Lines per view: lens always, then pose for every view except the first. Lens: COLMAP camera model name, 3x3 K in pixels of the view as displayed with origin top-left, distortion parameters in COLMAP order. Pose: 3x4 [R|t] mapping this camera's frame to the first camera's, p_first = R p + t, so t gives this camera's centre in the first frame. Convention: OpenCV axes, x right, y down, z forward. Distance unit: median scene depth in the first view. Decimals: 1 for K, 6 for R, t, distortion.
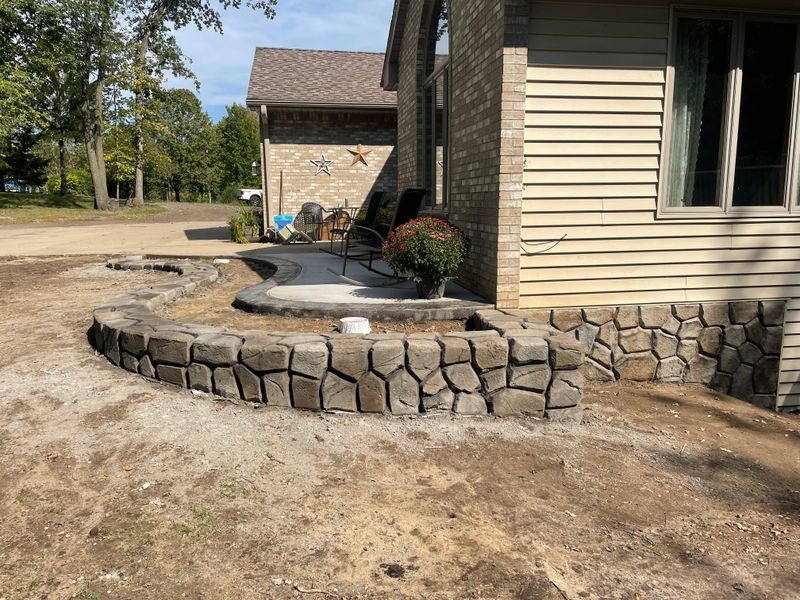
lens RADIAL K [[590.3, 0, 402.1], [0, 590.3, 290.7], [0, 0, 1]] dist [0.089067, -0.118325]
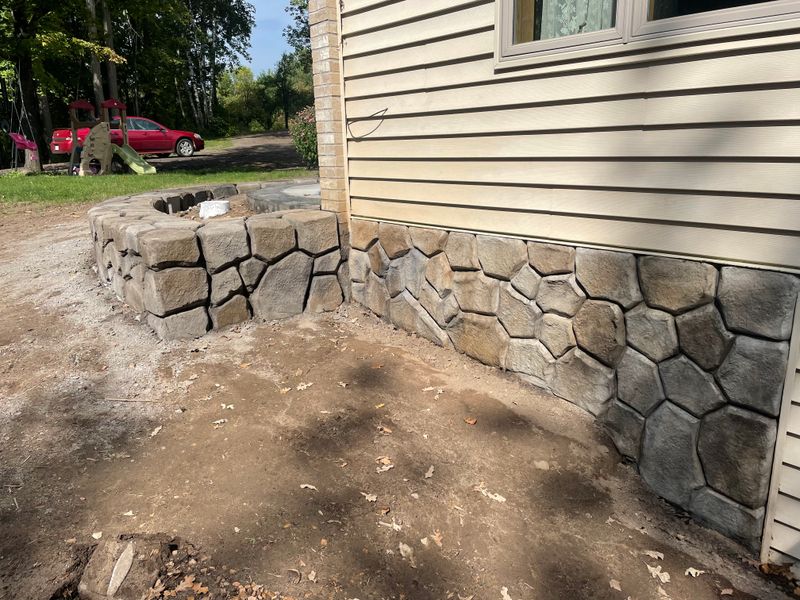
lens RADIAL K [[590.3, 0, 402.1], [0, 590.3, 290.7], [0, 0, 1]] dist [0.089067, -0.118325]
pose [[0.524946, 0.205082, -0.826059, 0.825986], [-0.106230, 0.978735, 0.175478, -0.012953], [0.844480, -0.004364, 0.535569, 0.621408]]
